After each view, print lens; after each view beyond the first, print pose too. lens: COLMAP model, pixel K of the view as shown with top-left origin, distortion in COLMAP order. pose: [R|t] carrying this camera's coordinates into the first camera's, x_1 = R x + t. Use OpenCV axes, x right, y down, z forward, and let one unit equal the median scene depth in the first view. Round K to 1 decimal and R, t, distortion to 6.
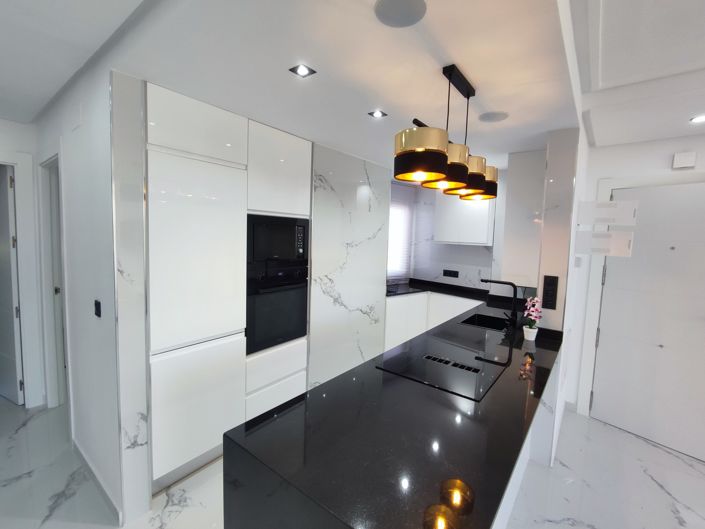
lens RADIAL K [[323.6, 0, 351.8], [0, 323.6, 264.2], [0, 0, 1]] dist [0.000615, 0.000337]
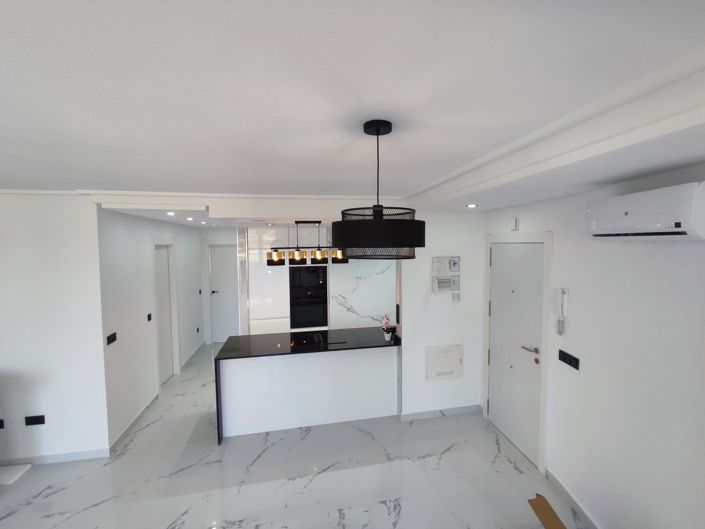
lens RADIAL K [[323.6, 0, 353.7], [0, 323.6, 263.4], [0, 0, 1]] dist [0.000615, 0.000337]
pose [[0.752614, 0.003996, -0.658450, 1.164002], [-0.024552, 0.999456, -0.021998, -0.103576], [0.658004, 0.032722, 0.752303, -0.329686]]
